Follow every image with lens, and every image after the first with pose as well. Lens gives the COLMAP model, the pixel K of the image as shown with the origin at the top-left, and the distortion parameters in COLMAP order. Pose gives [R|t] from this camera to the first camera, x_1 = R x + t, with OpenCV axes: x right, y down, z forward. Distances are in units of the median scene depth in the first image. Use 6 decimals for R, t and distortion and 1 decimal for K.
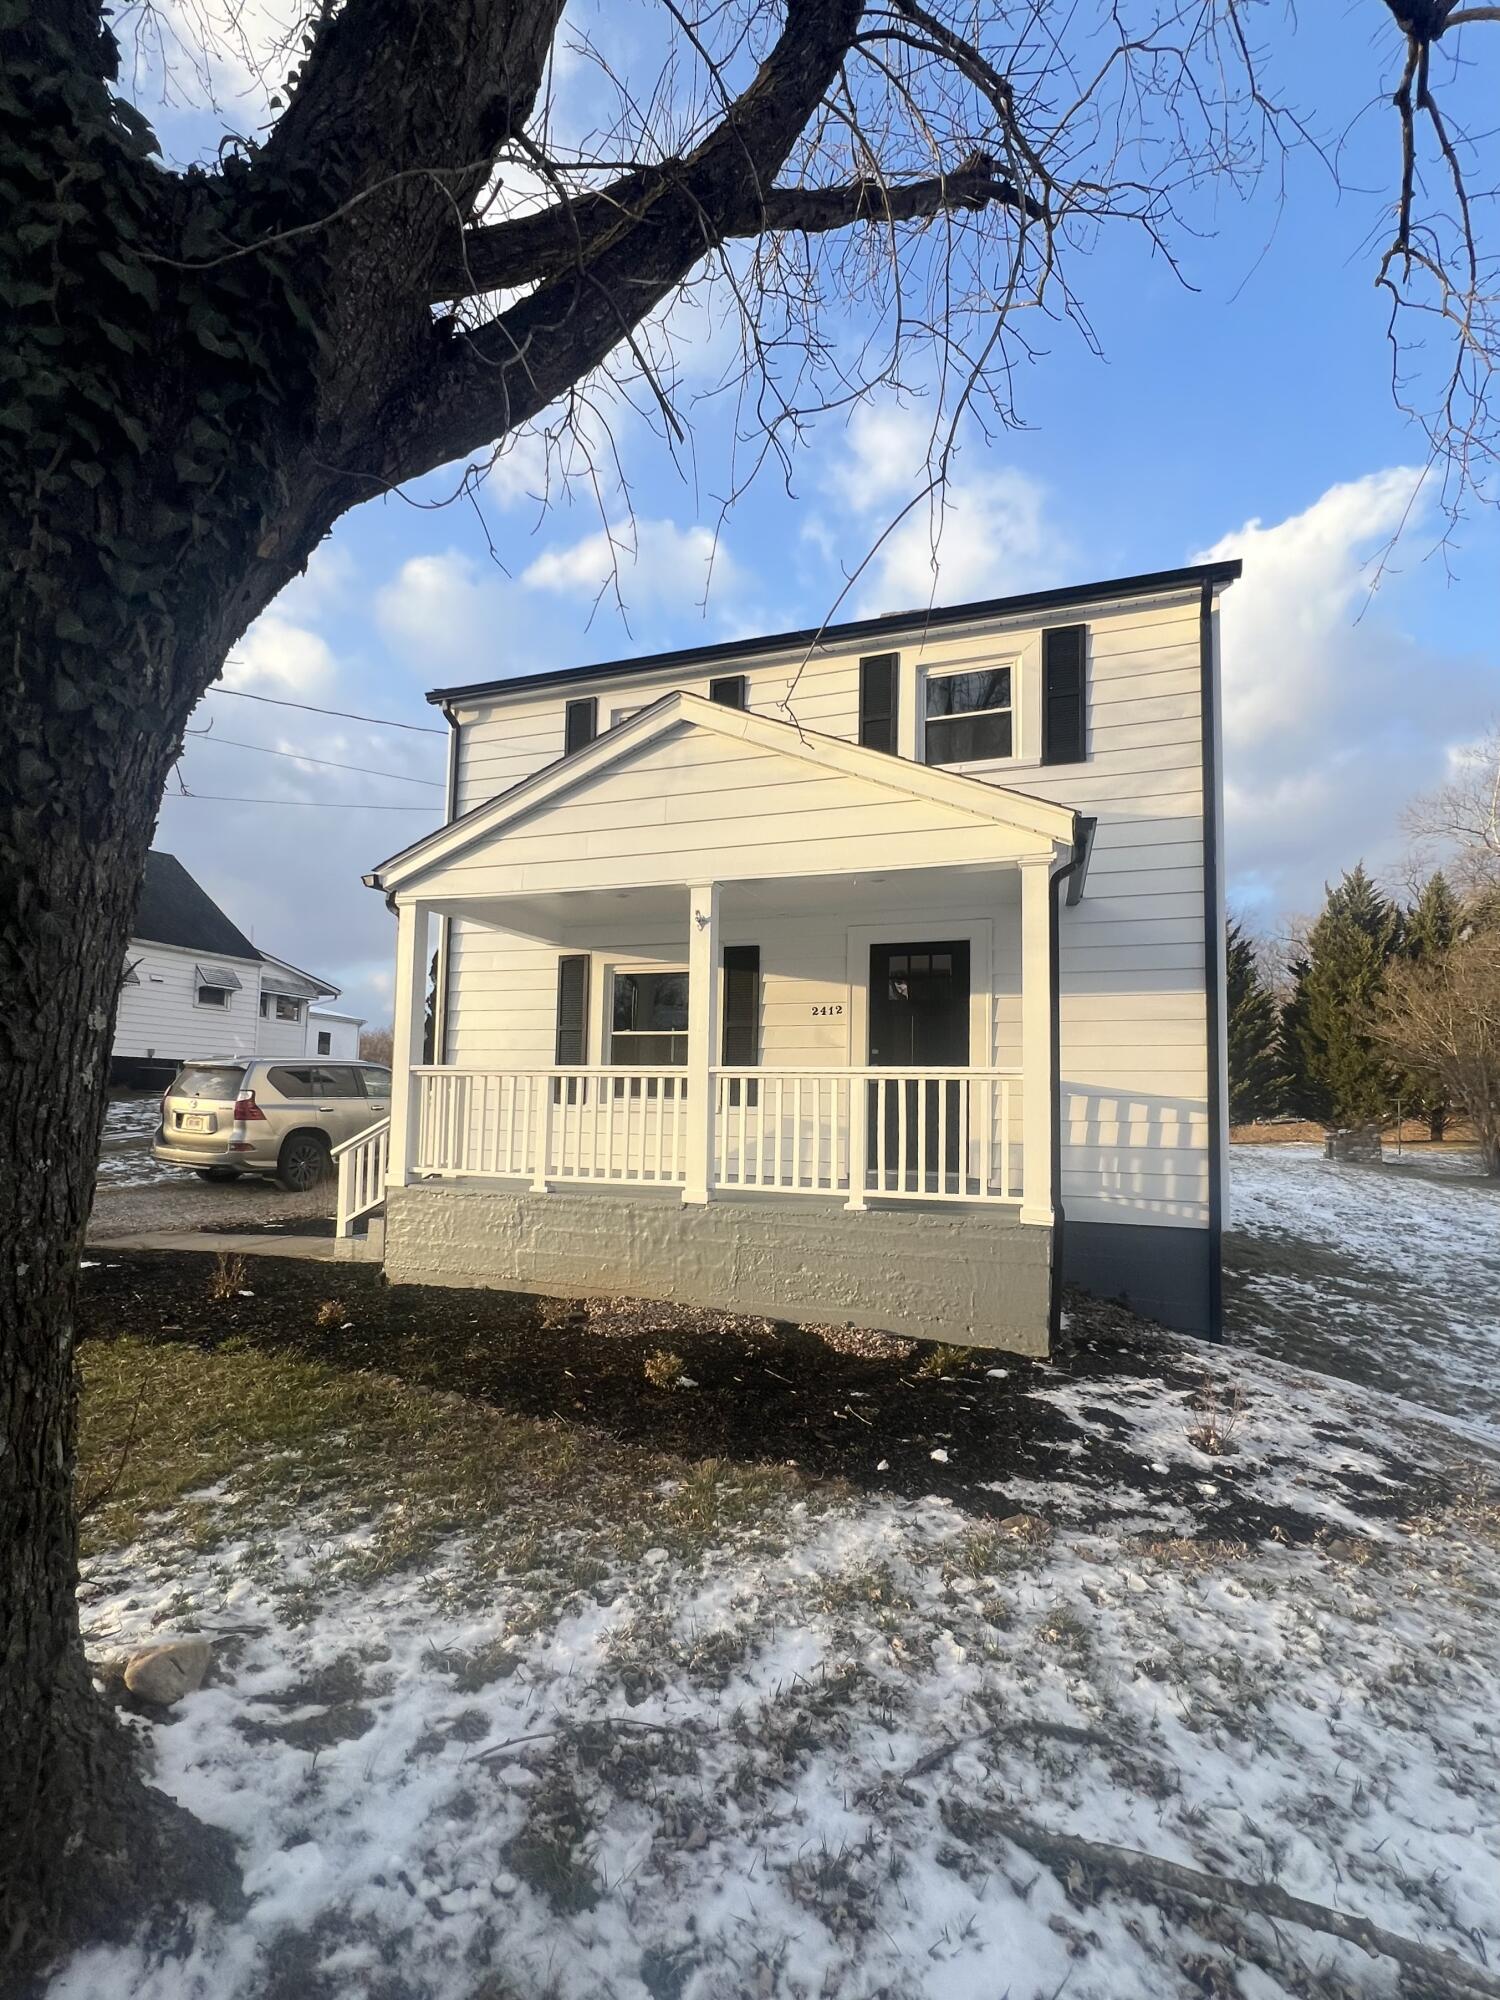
lens RADIAL K [[901.4, 0, 760.8], [0, 901.4, 1053.8], [0, 0, 1]] dist [-0.001113, 0.000046]
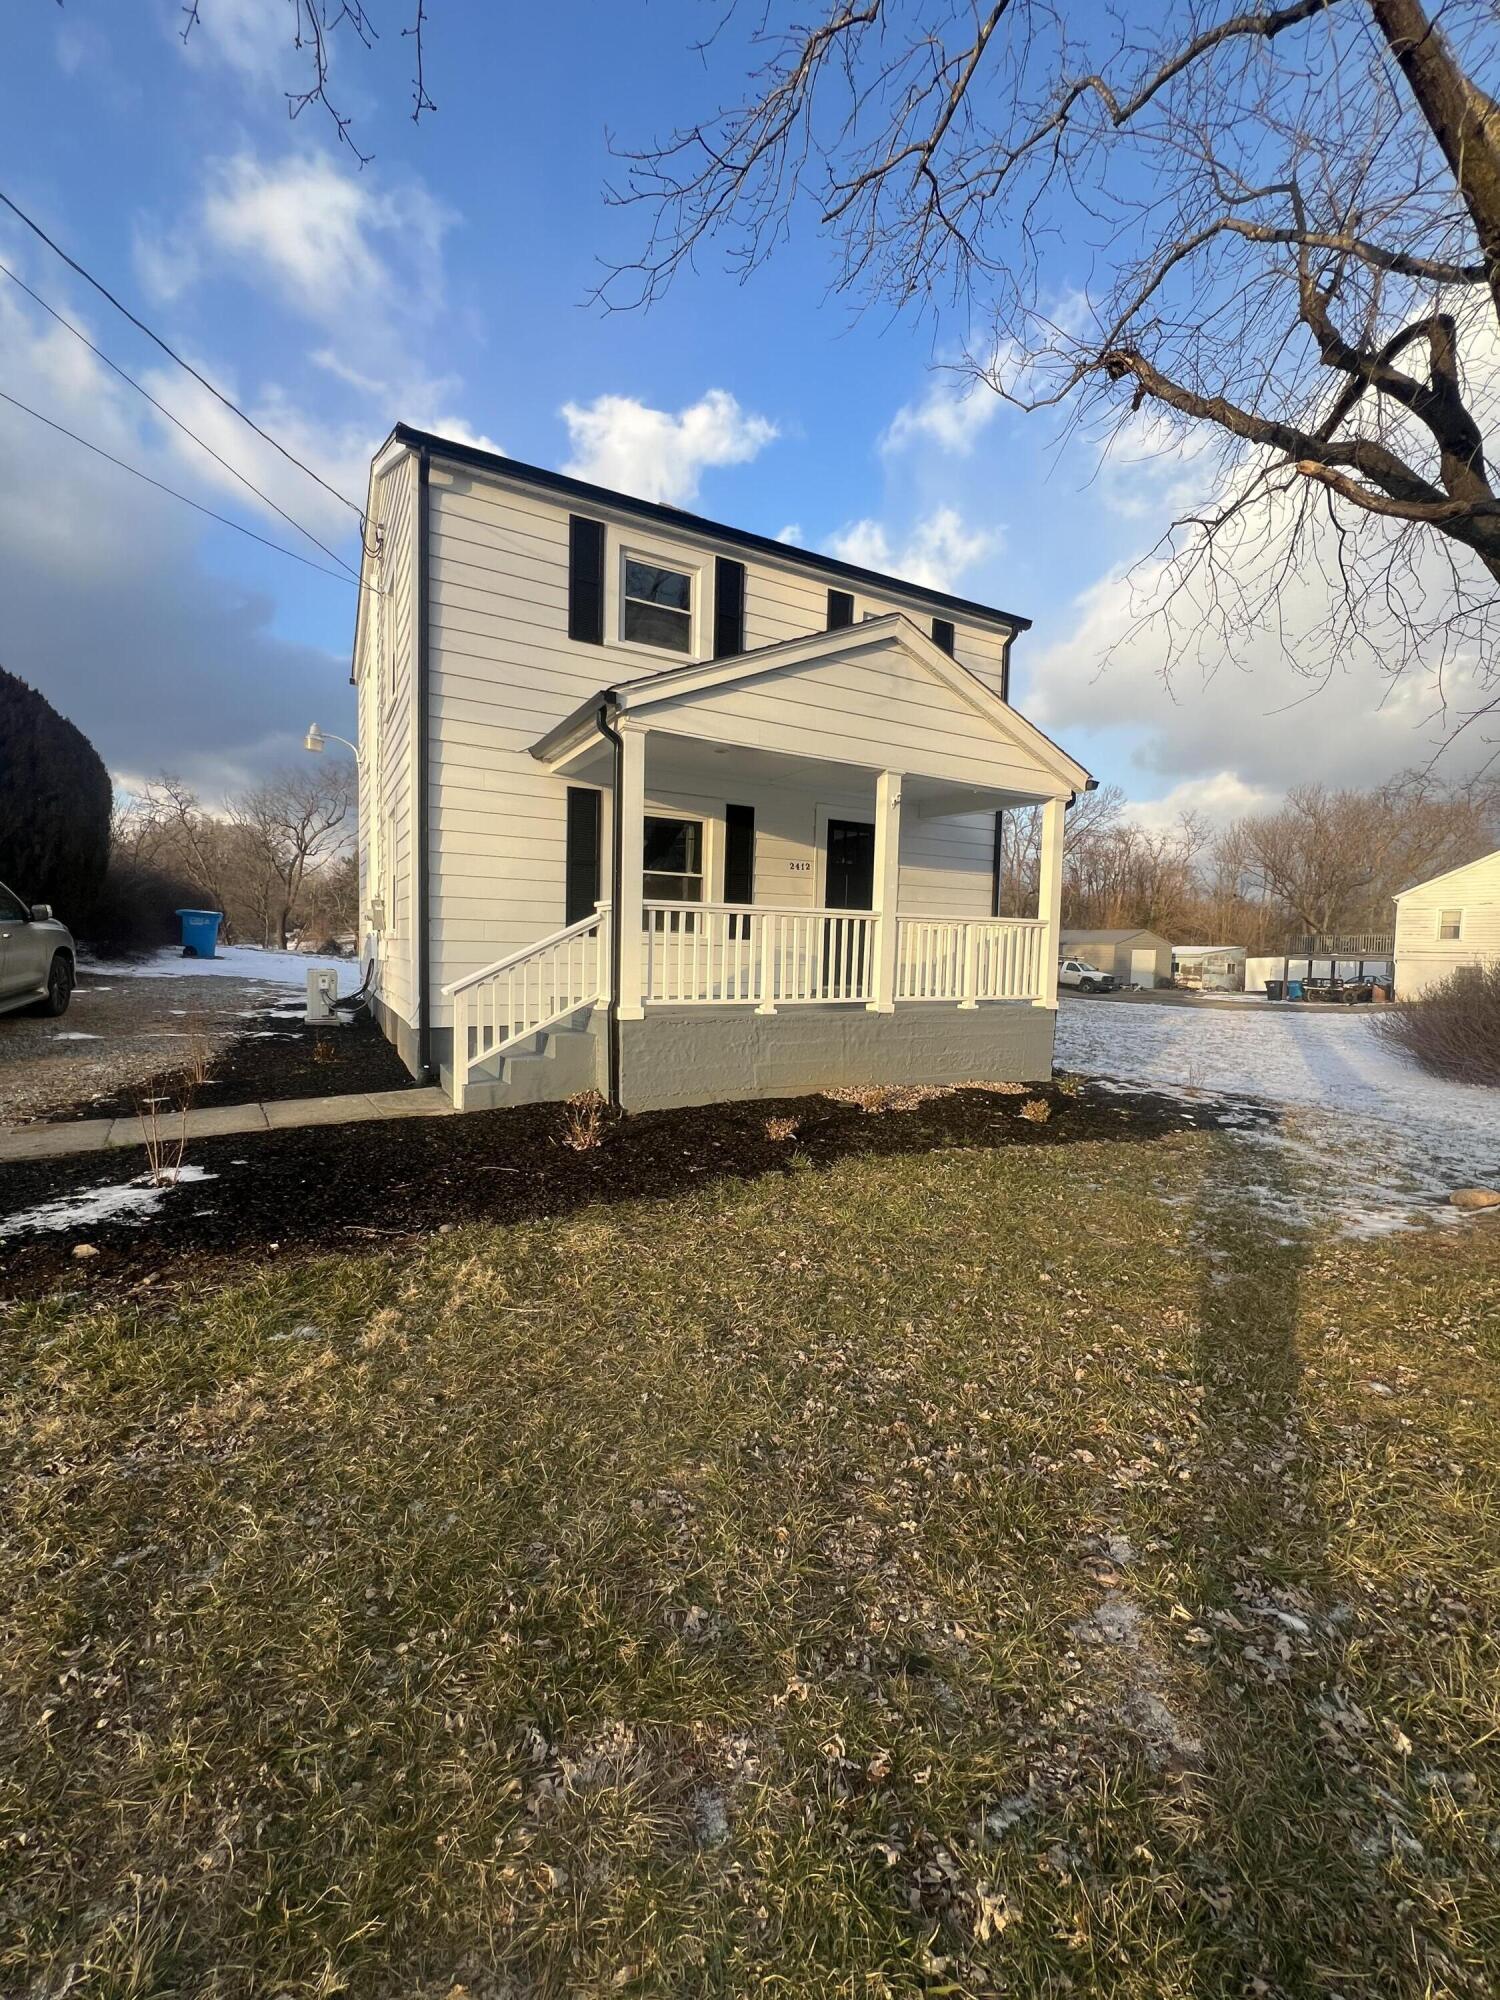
lens RADIAL K [[800.0, 0, 750.0], [0, 800.0, 1000.0], [0, 0, 1]] dist [0.000650, 0.000237]
pose [[0.664564, -0.053961, 0.745280, -1.001748], [-0.052175, 0.991604, 0.118320, 0.012547], [-0.745407, -0.117516, 0.656169, 0.323043]]
